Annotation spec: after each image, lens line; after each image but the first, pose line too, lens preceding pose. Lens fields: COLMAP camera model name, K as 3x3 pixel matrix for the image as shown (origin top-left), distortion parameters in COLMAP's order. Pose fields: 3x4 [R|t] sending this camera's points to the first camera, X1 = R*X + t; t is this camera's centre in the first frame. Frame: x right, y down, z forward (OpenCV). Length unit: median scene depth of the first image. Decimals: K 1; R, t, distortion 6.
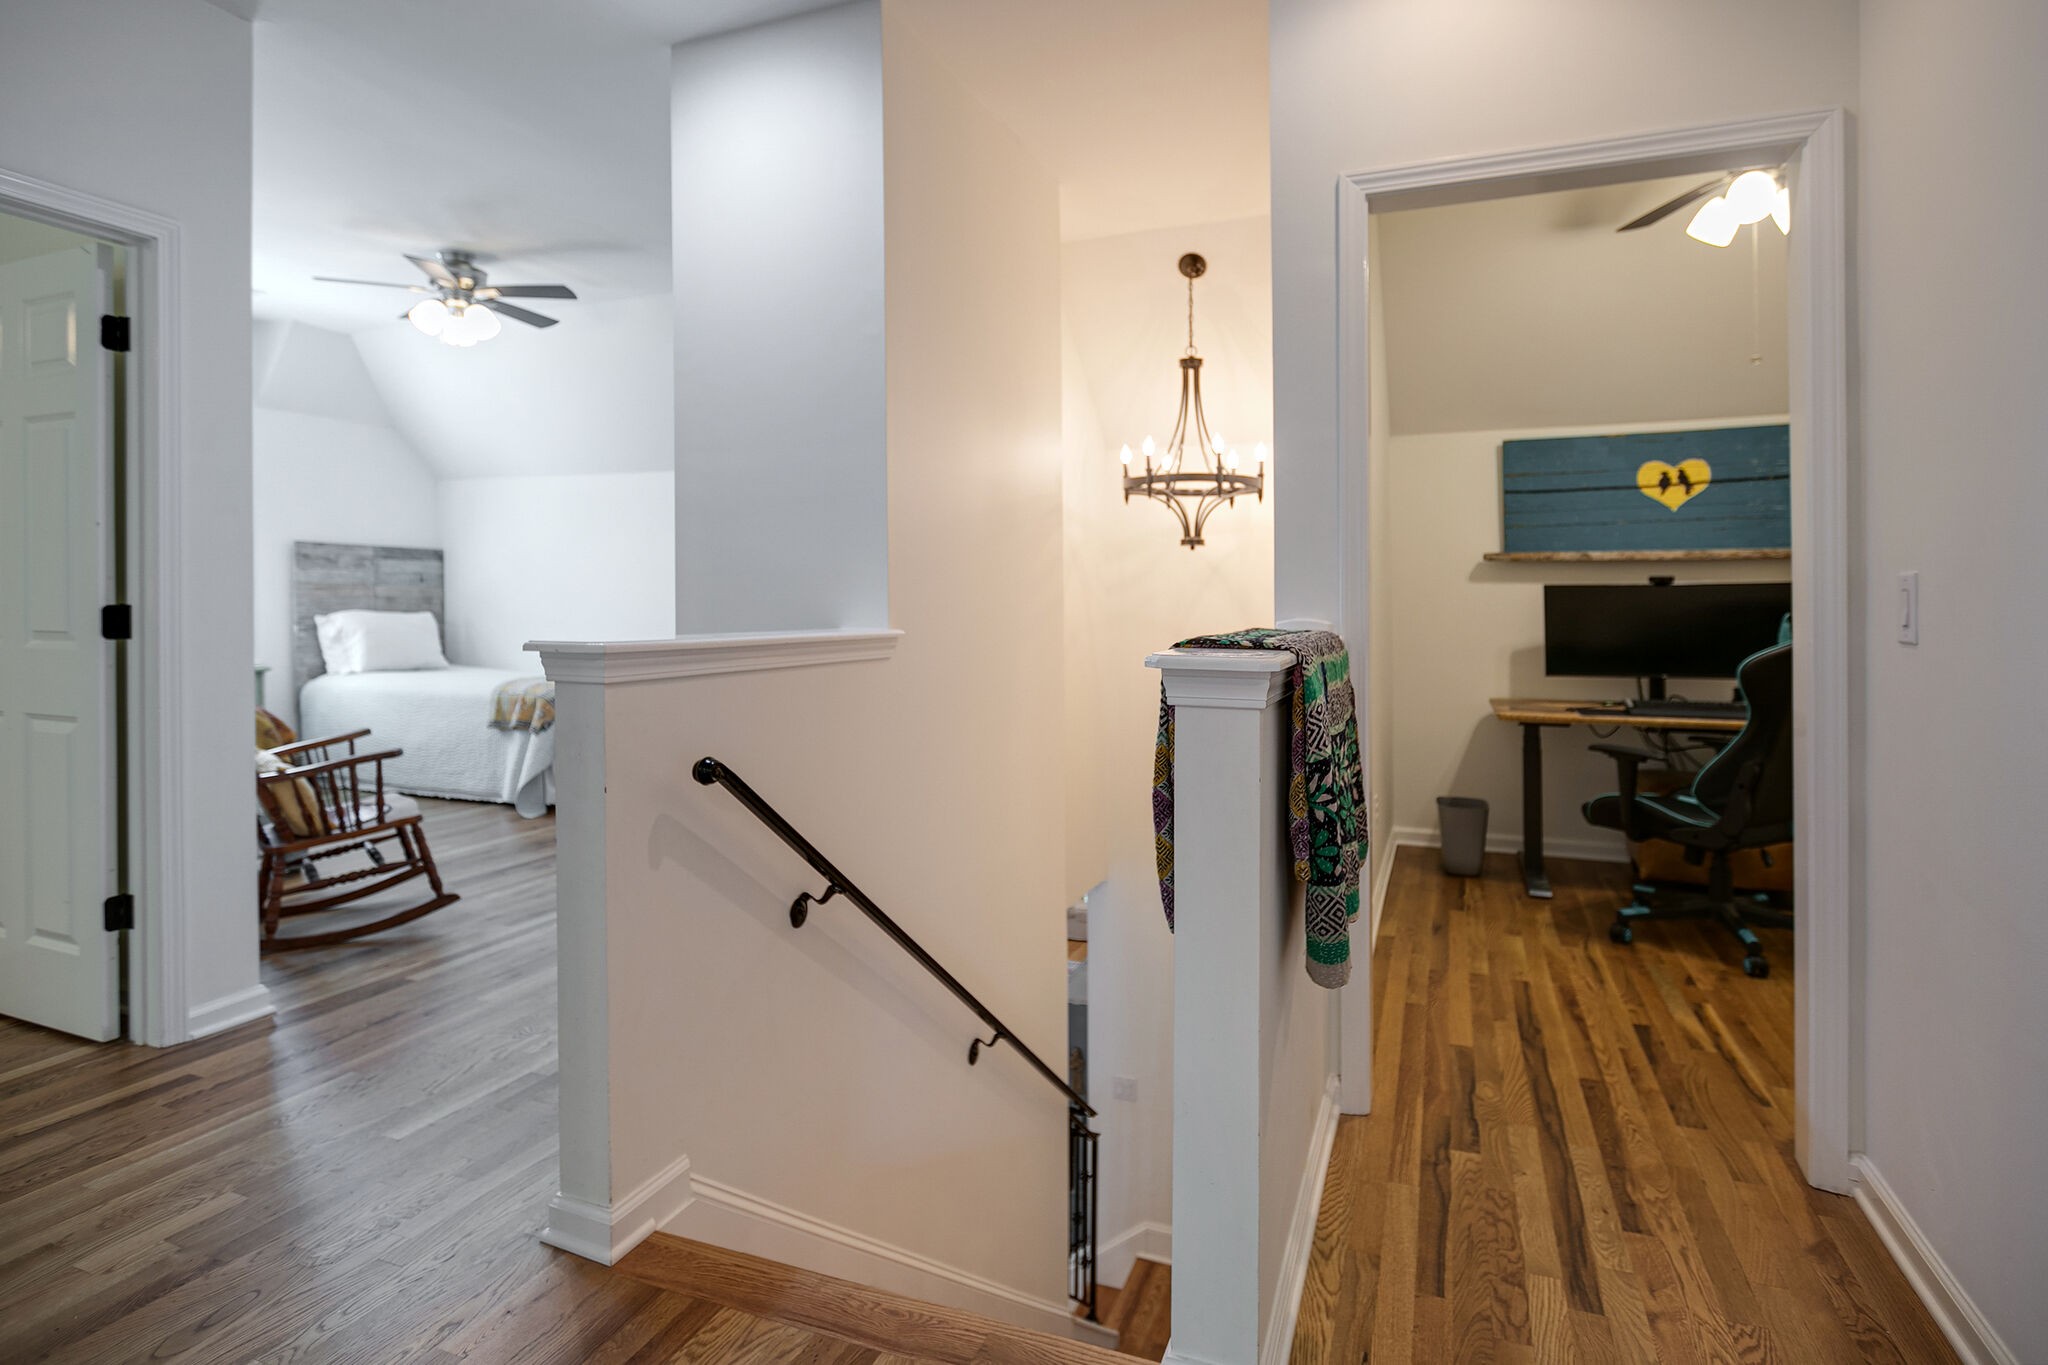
lens RADIAL K [[1063.9, 0, 1033.9], [0, 1063.9, 620.3], [0, 0, 1]] dist [0.008179, 0.000889]
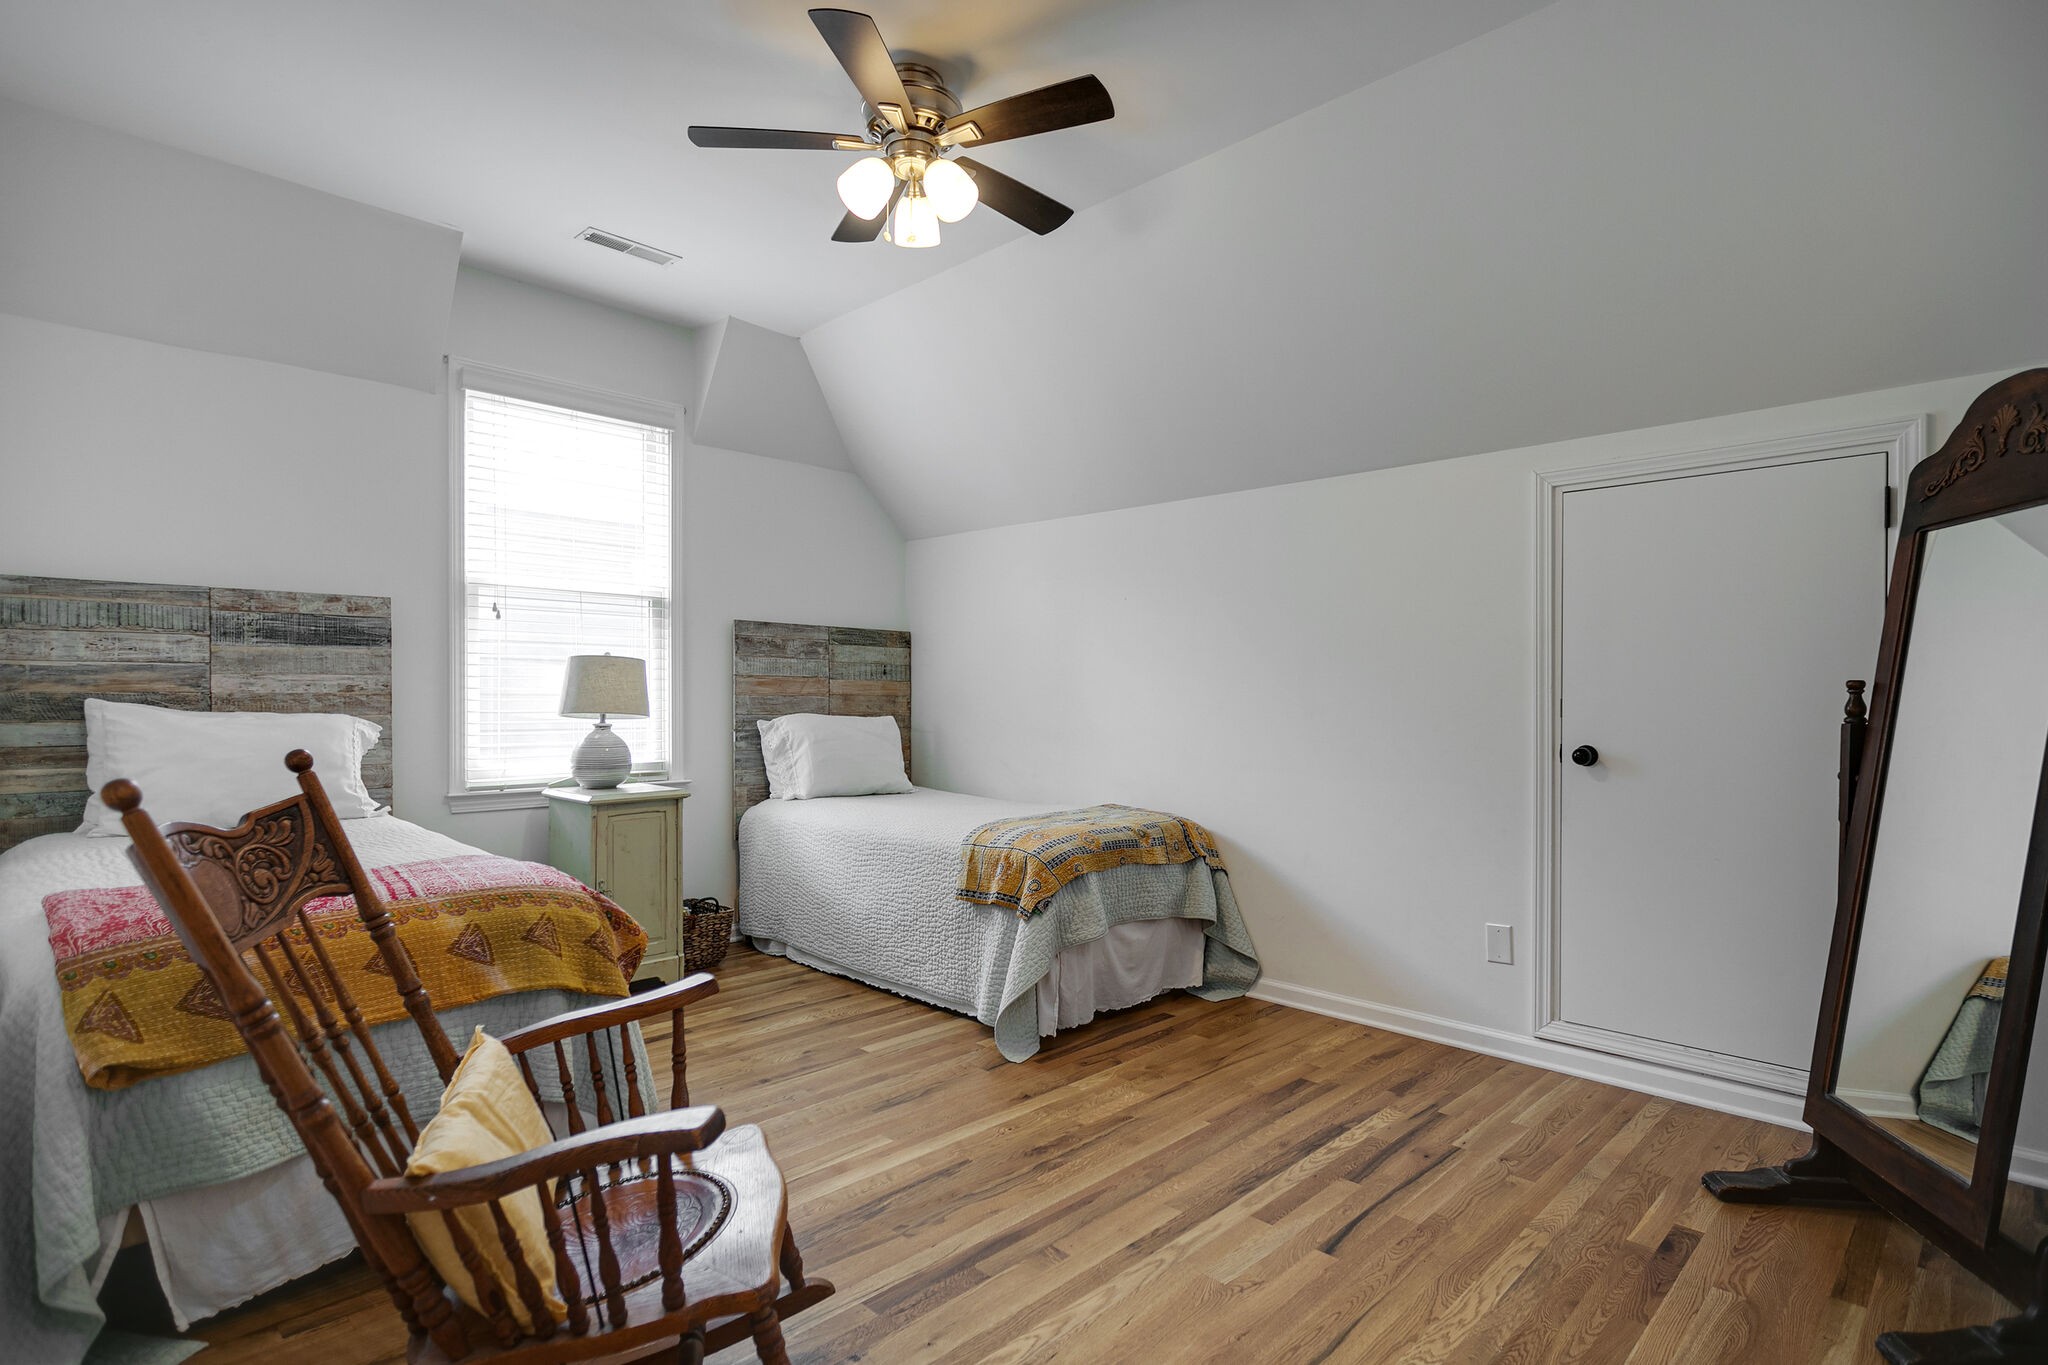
lens RADIAL K [[1003.4, 0, 1031.4], [0, 1003.4, 632.4], [0, 0, 1]] dist [0.002541, 0.000003]
pose [[0.915297, -0.030227, -0.401644, -0.211798], [-0.006804, 0.995878, -0.090452, -0.002958], [0.402723, 0.085523, 0.911318, 0.430128]]
